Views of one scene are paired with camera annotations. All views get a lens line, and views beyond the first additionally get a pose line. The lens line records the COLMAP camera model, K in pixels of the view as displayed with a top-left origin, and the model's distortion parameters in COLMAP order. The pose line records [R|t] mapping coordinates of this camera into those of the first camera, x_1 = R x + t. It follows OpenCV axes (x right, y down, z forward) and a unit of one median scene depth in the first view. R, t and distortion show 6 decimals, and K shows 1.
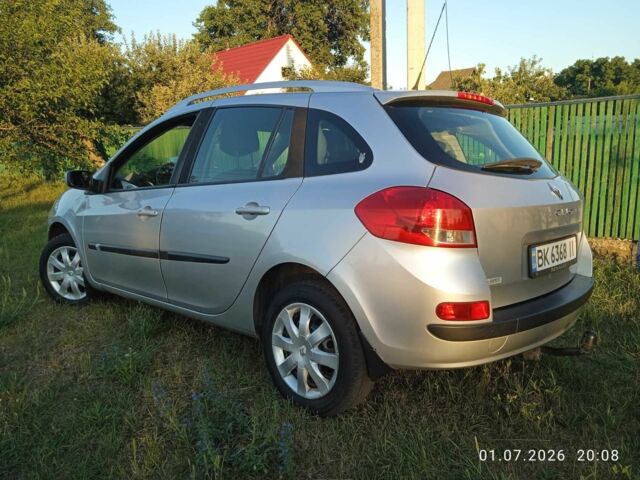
lens RADIAL K [[542.2, 0, 320.0], [0, 542.2, 240.0], [0, 0, 1]] dist [0.002575, -0.000851]
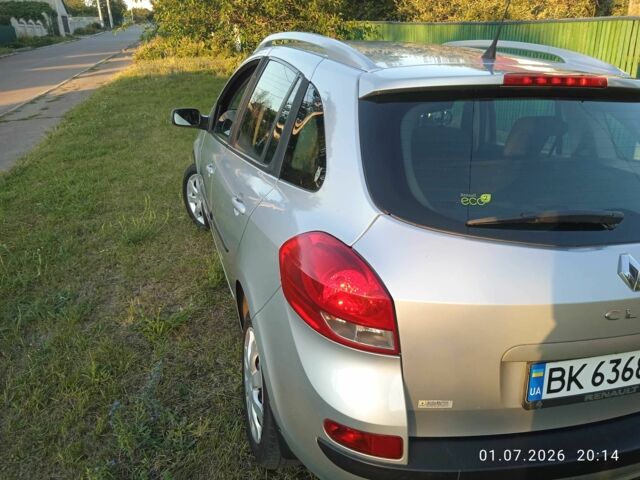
lens RADIAL K [[542.2, 0, 320.0], [0, 542.2, 240.0], [0, 0, 1]] dist [0.002575, -0.000851]
pose [[0.866462, 0.201536, -0.456758, 0.421341], [-0.104033, 0.967702, 0.229631, -0.230198], [0.488284, -0.151448, 0.859443, 0.368888]]
